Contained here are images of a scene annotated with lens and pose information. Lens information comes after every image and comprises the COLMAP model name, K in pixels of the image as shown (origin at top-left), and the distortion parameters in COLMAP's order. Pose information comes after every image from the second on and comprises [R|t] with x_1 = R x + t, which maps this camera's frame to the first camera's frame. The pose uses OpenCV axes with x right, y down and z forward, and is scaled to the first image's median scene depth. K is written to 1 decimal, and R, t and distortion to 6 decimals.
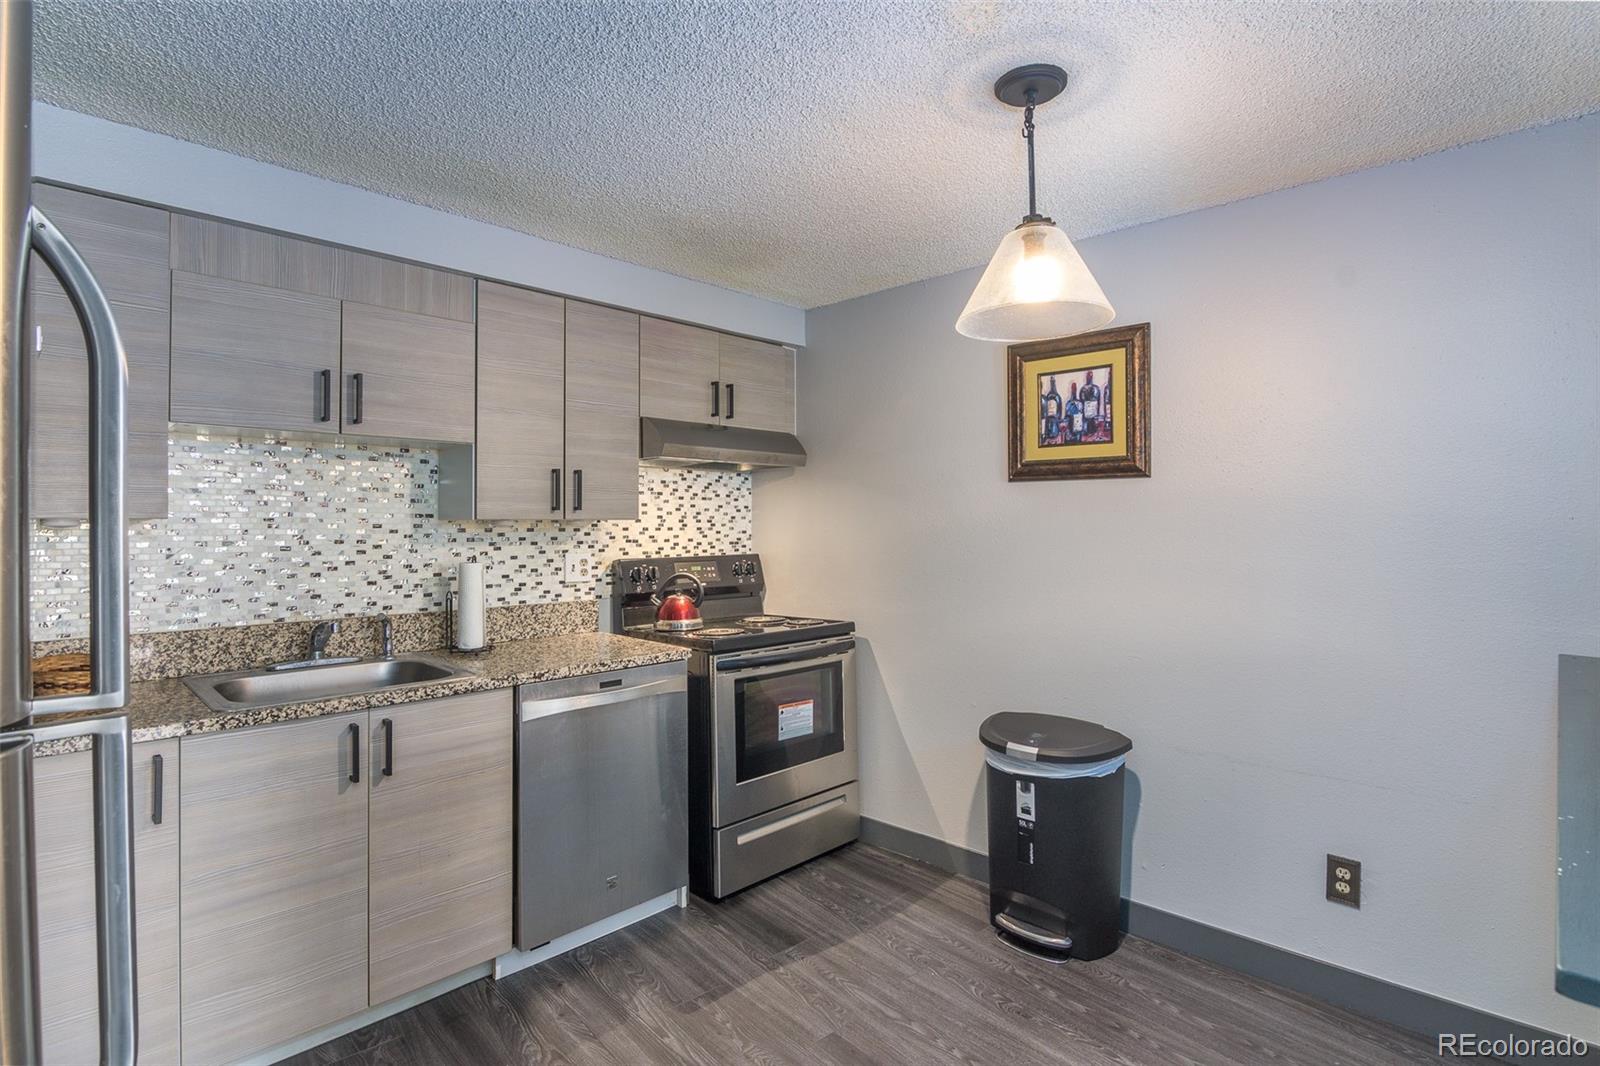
lens RADIAL K [[779.3, 0, 800.2], [0, 779.3, 526.7], [0, 0, 1]] dist [-0.010769, -0.001562]
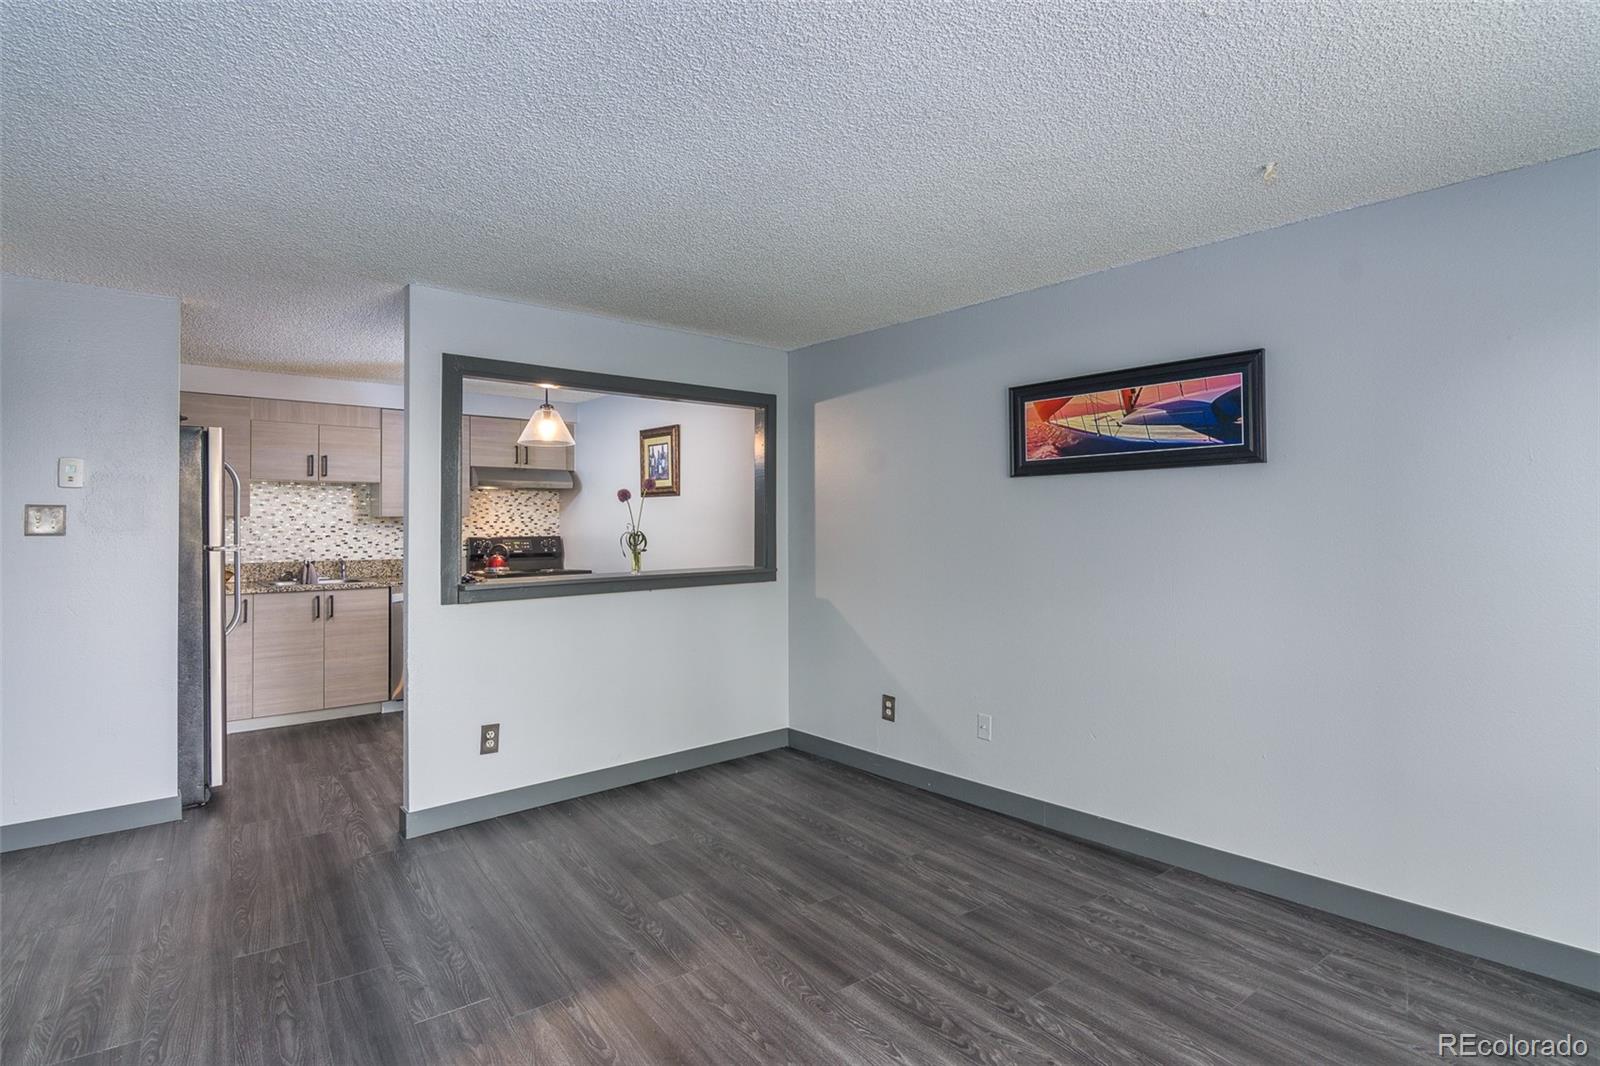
lens RADIAL K [[779.3, 0, 794.9], [0, 779.3, 519.4], [0, 0, 1]] dist [-0.010769, -0.001562]
pose [[0.996871, -0.002655, -0.079004, 0.862163], [0.001929, 0.999955, -0.009272, 0.019722], [0.079025, 0.009091, 0.996831, -1.031155]]
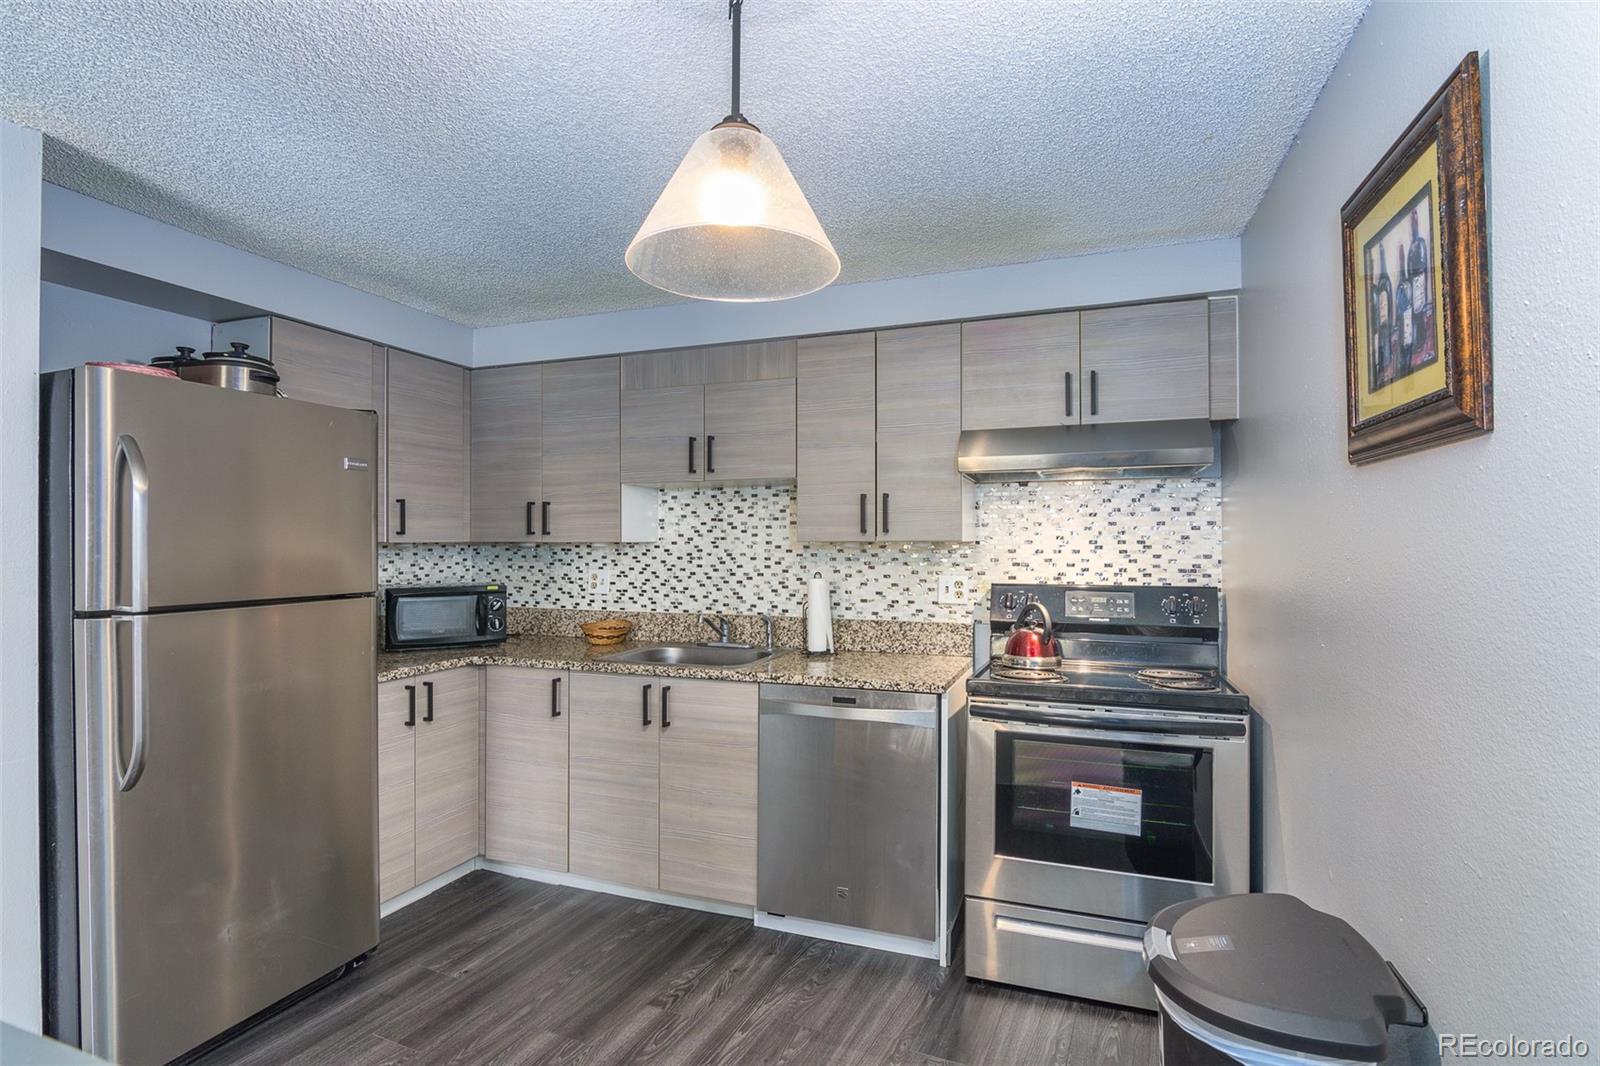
lens RADIAL K [[779.3, 0, 803.0], [0, 779.3, 544.6], [0, 0, 1]] dist [-0.010769, -0.001562]
pose [[0.415124, 0.000839, -0.909764, 0.611198], [-0.003714, 0.999993, -0.000773, -0.003612], [0.909757, 0.003700, 0.415124, 0.472039]]
